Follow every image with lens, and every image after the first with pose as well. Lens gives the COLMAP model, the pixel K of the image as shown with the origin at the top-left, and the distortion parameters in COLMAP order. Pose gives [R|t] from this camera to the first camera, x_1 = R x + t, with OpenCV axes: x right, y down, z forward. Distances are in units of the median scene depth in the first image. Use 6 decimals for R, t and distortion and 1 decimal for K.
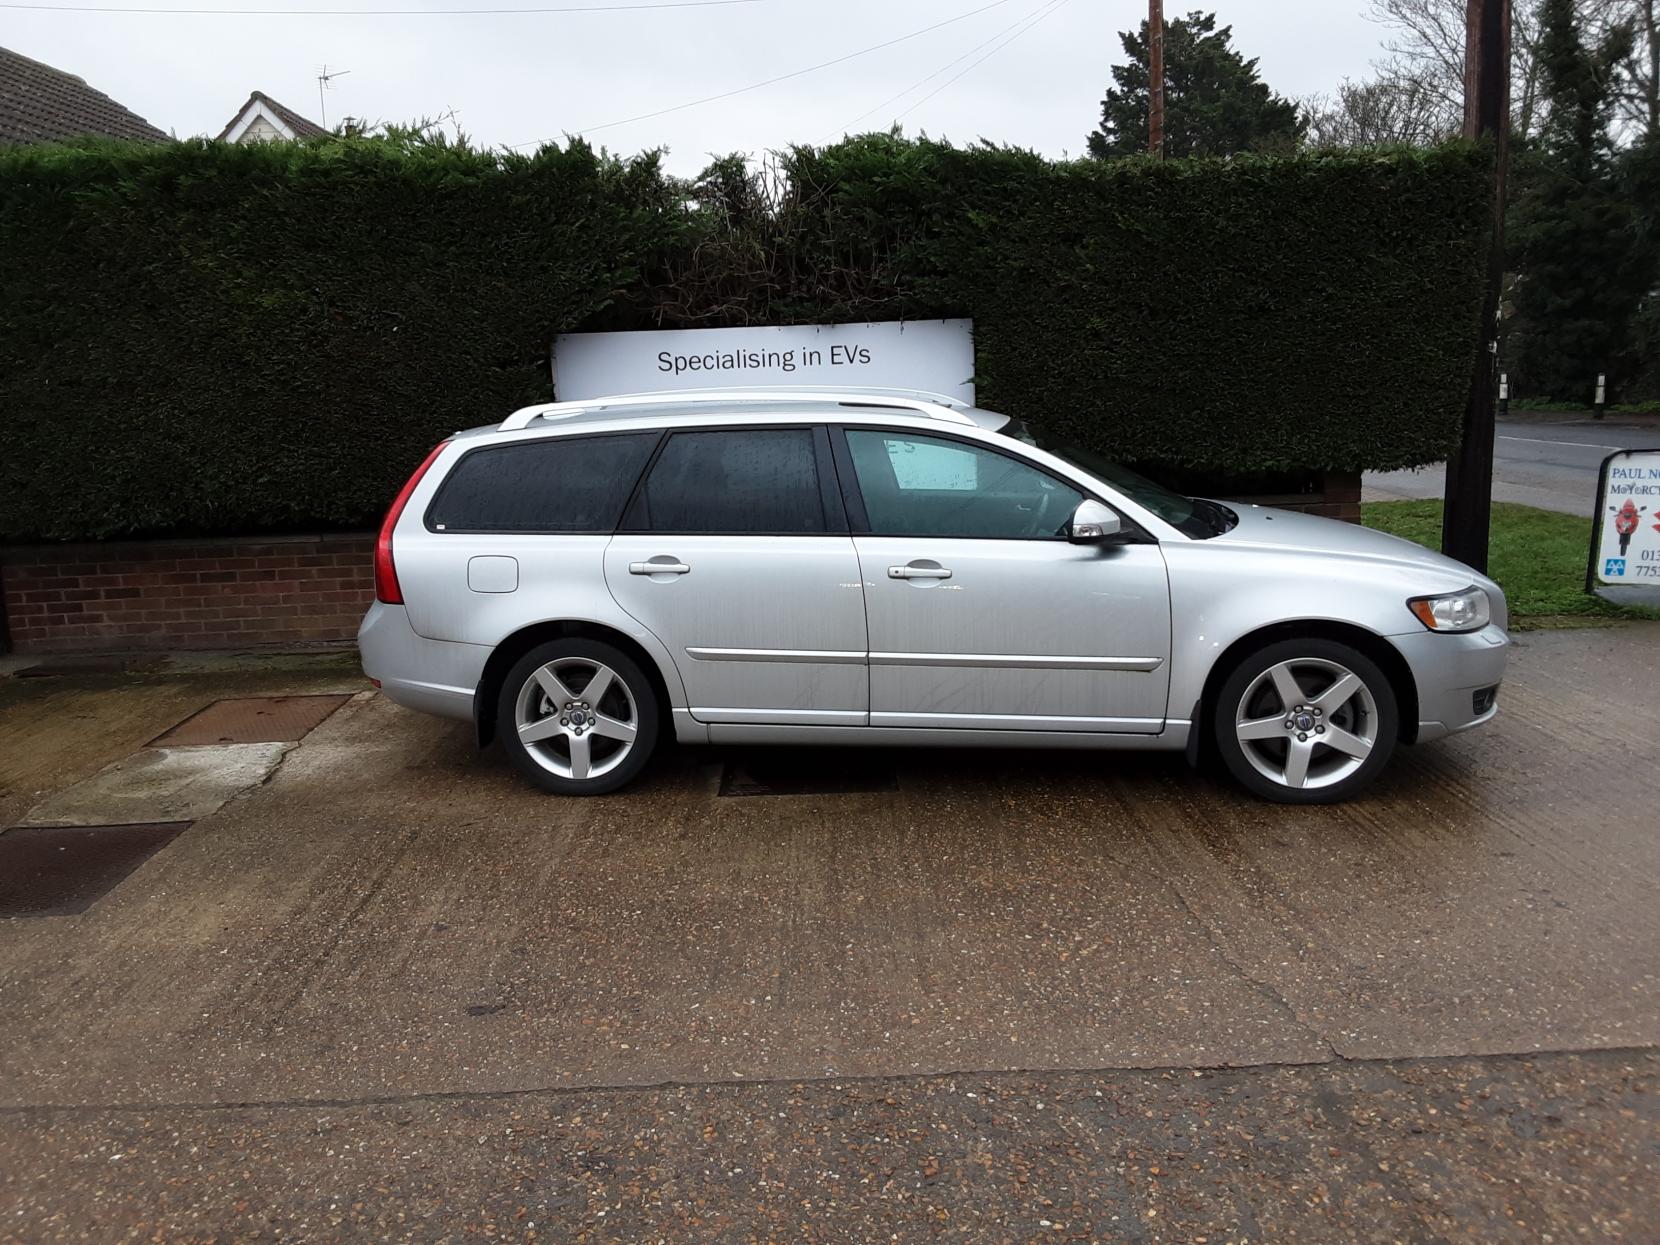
lens RADIAL K [[1320.3, 0, 826.2], [0, 1320.3, 594.4], [0, 0, 1]] dist [0.126891, -0.195536]
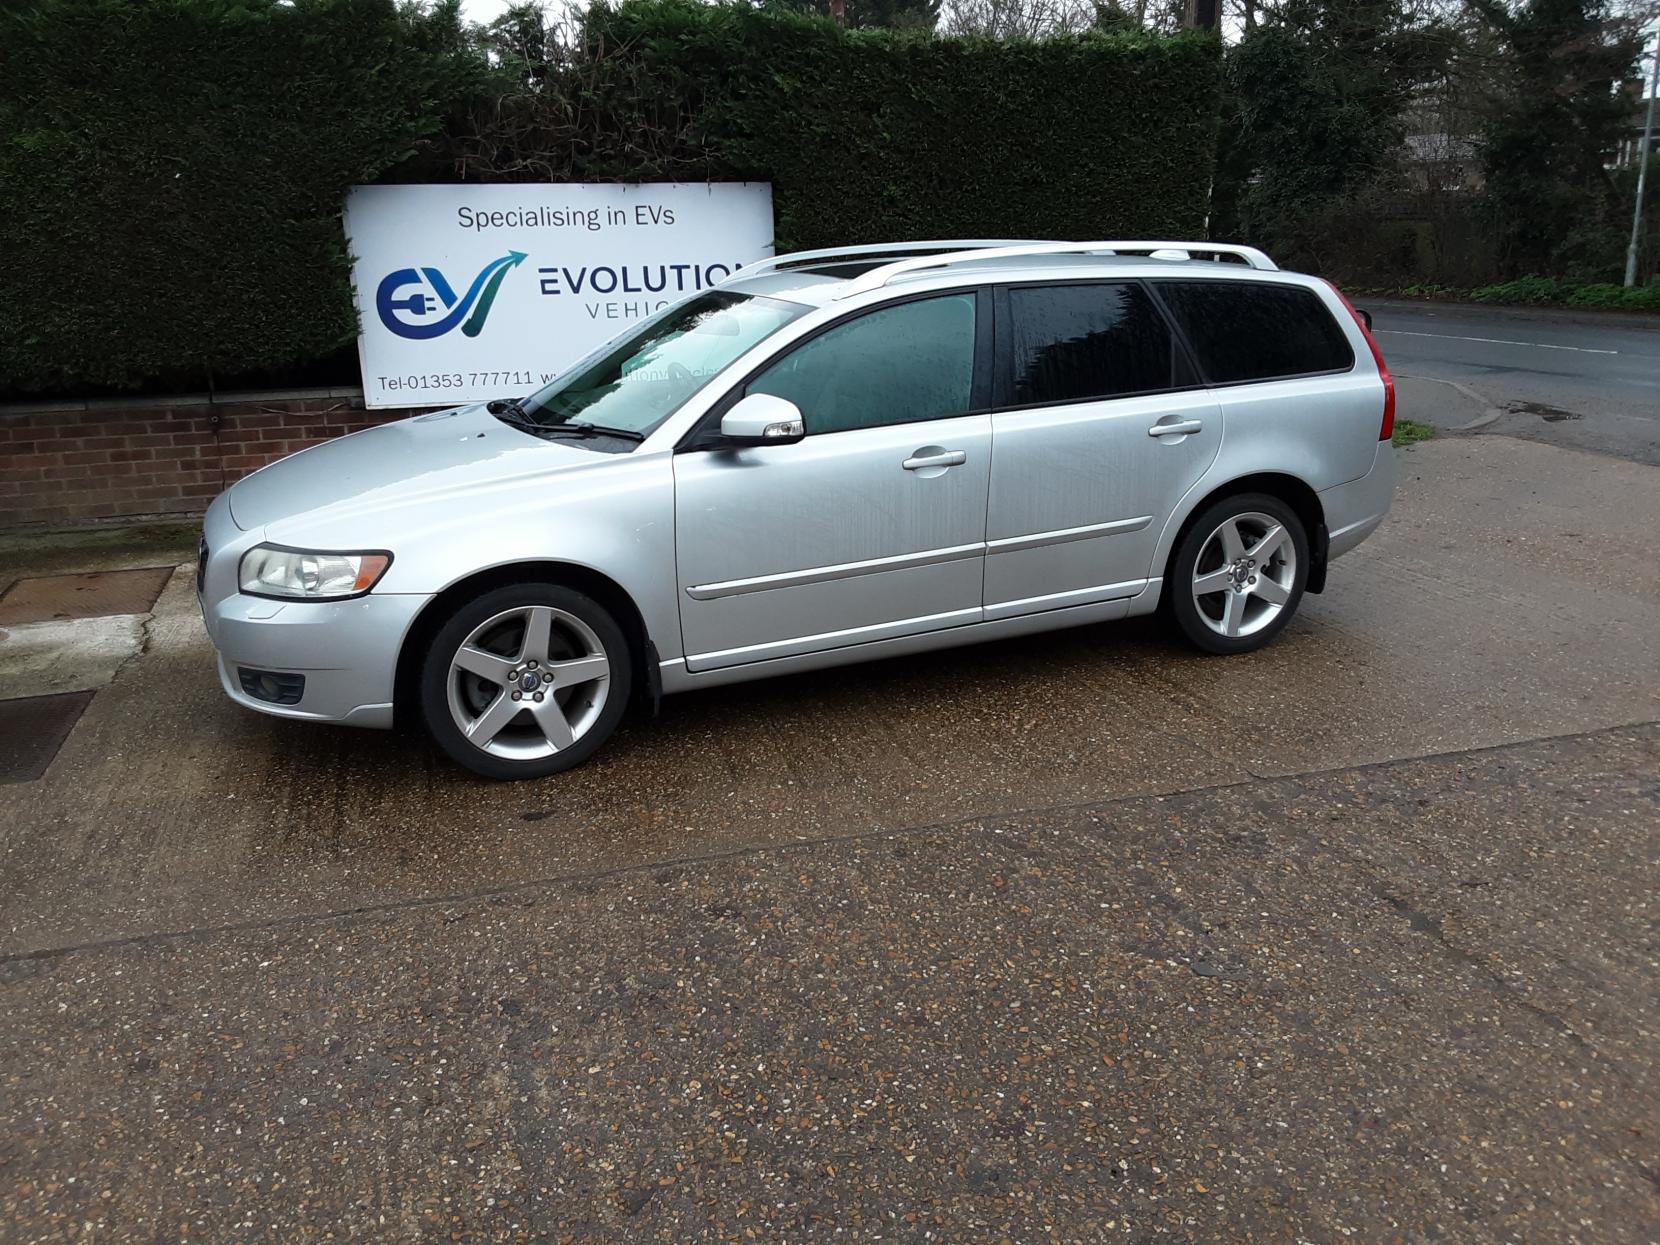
lens RADIAL K [[1320.3, 0, 826.2], [0, 1320.3, 594.4], [0, 0, 1]] dist [0.126891, -0.195536]
pose [[0.964679, -0.053725, 0.257890, -0.143817], [0.030188, 0.995079, 0.094378, 0.016736], [-0.261692, -0.083259, 0.961554, -0.043363]]
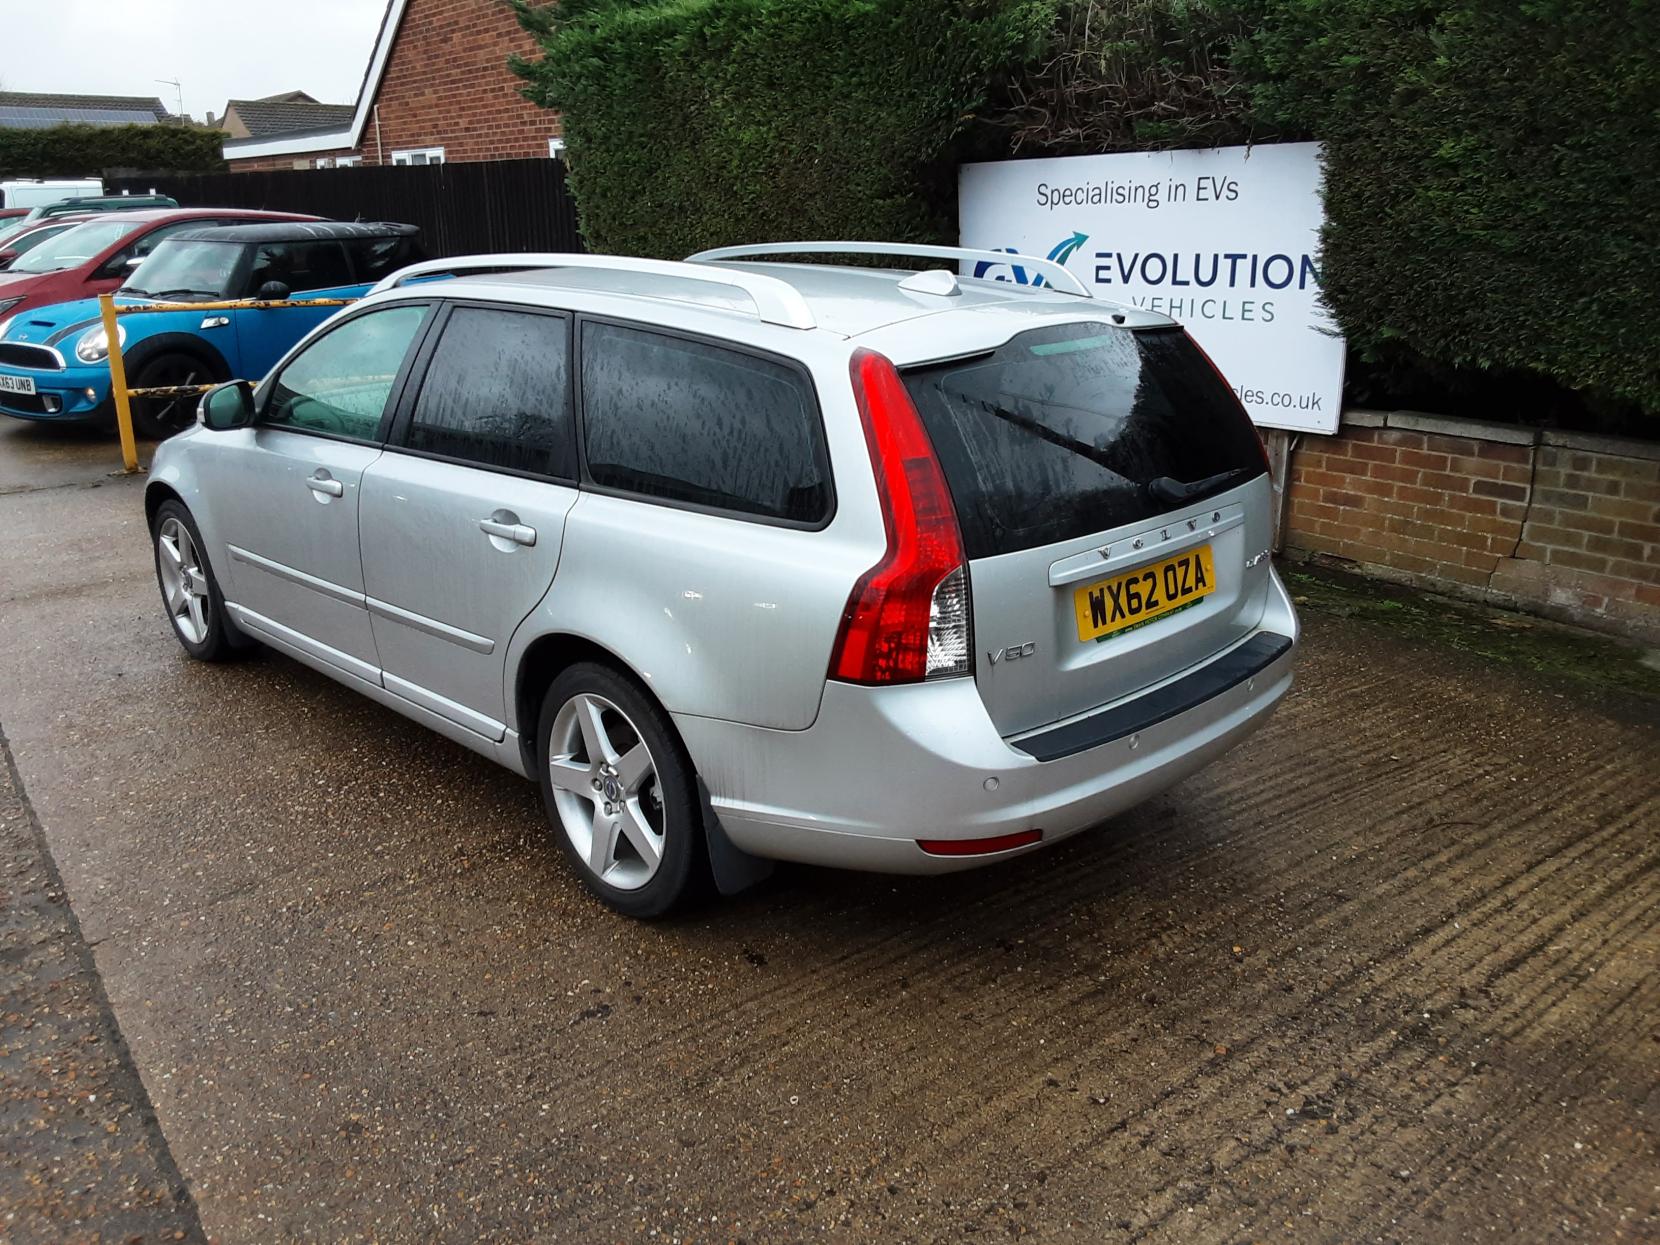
lens RADIAL K [[1331.1, 0, 809.3], [0, 1331.1, 584.0], [0, 0, 1]] dist [0.119876, -0.180774]
pose [[0.570328, 0.249231, -0.782694, 0.604782], [-0.149422, 0.968439, 0.199498, -0.083673], [0.807712, 0.003172, 0.589568, 0.359729]]
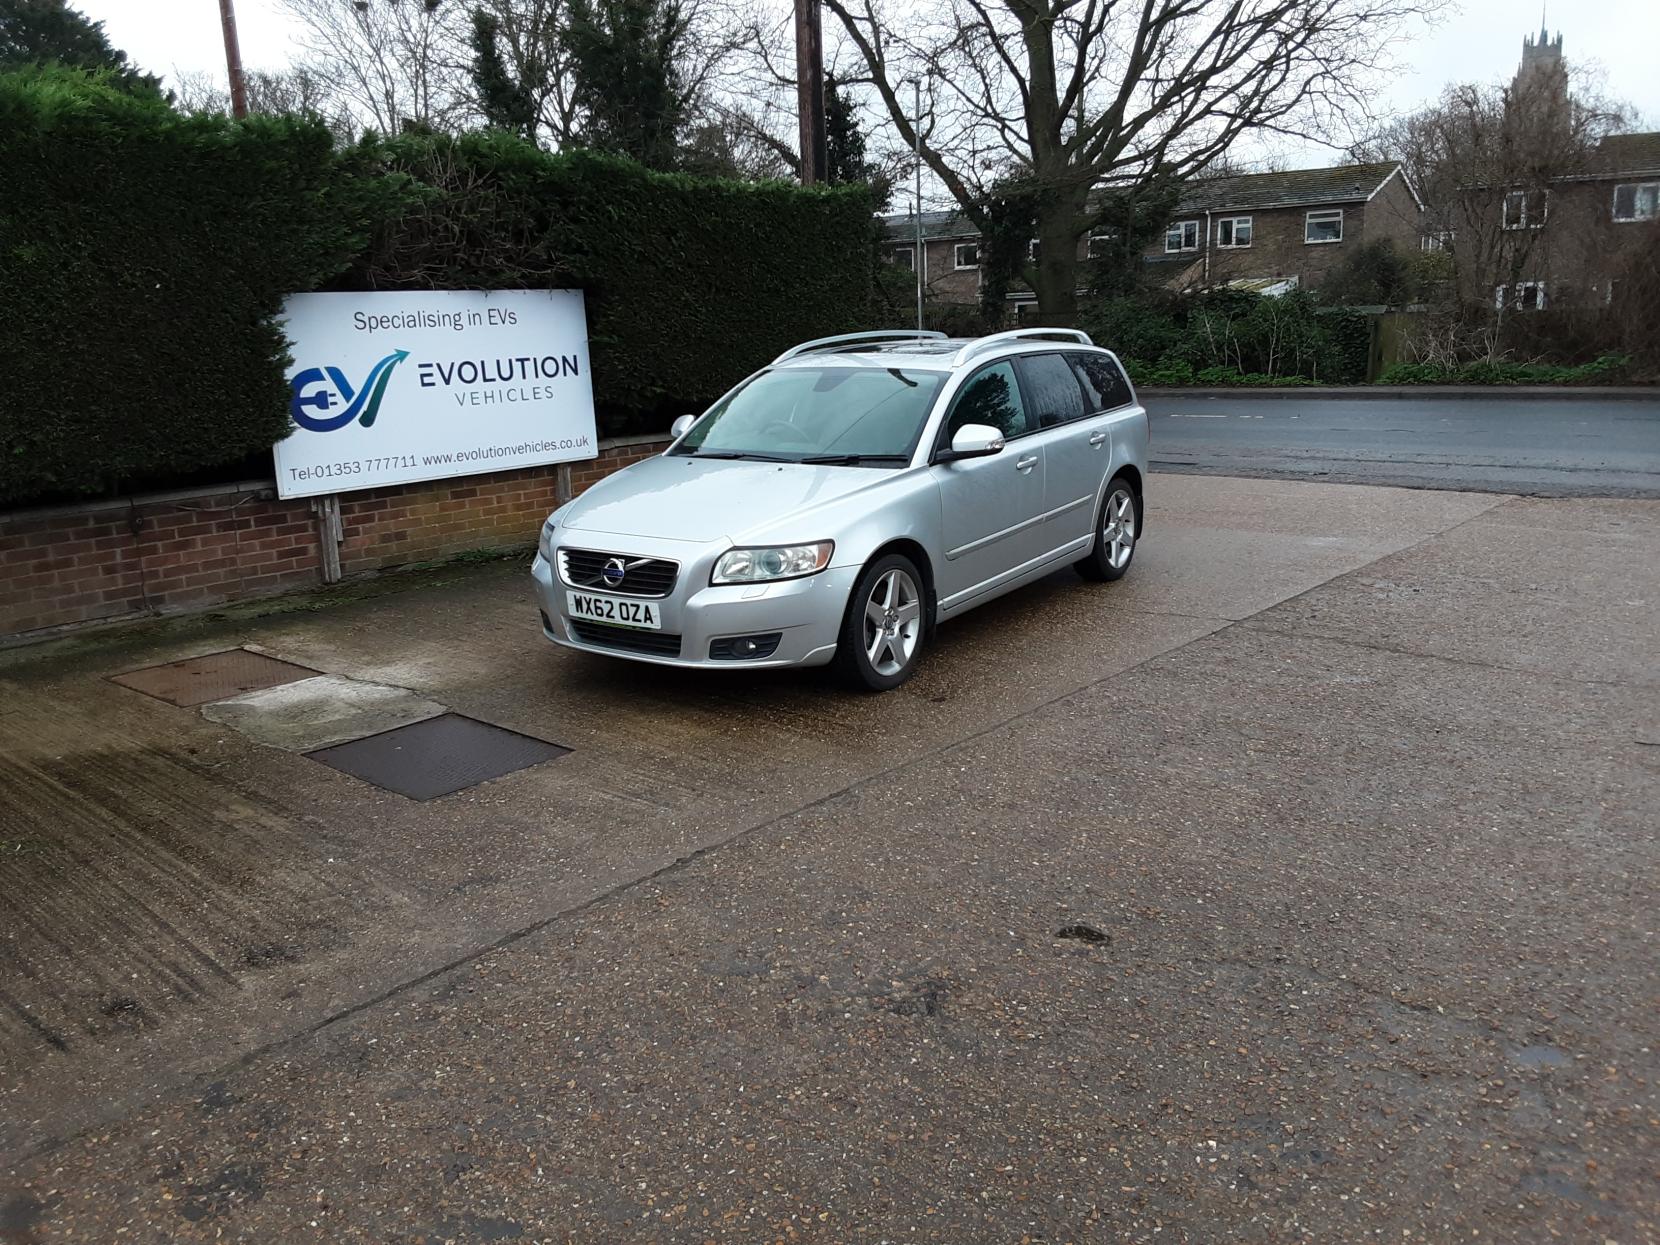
lens RADIAL K [[1320.3, 0, 826.2], [0, 1320.3, 594.4], [0, 0, 1]] dist [0.126891, -0.195536]
pose [[0.673606, -0.144089, 0.724909, -0.738524], [0.134959, 0.988302, 0.071036, 0.020474], [-0.726664, 0.049982, 0.685172, -0.018352]]
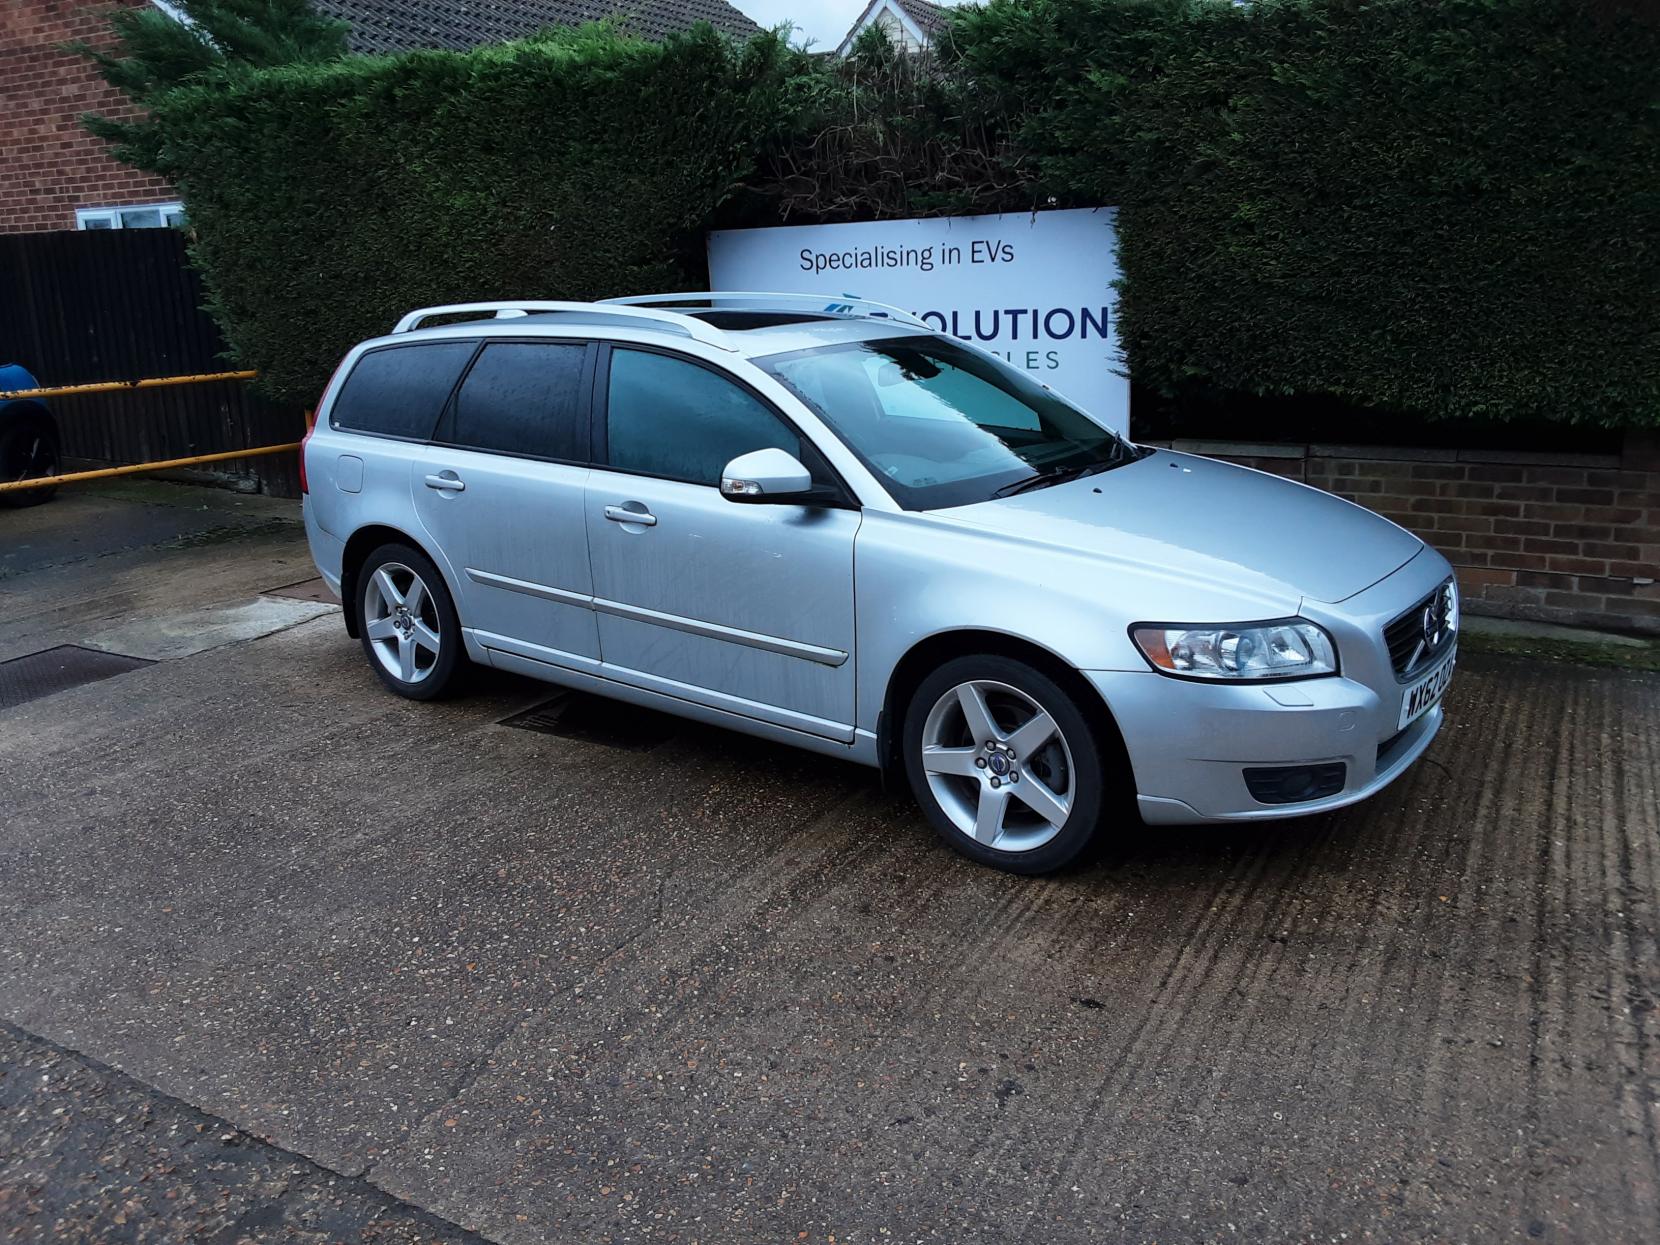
lens RADIAL K [[1330.1, 0, 817.4], [0, 1330.1, 587.6], [0, 0, 1]] dist [0.127647, -0.197799]
pose [[0.851712, 0.129684, -0.507709, 0.421088], [-0.089037, 0.990619, 0.103670, -0.047923], [0.516390, -0.043092, 0.855269, 0.199285]]
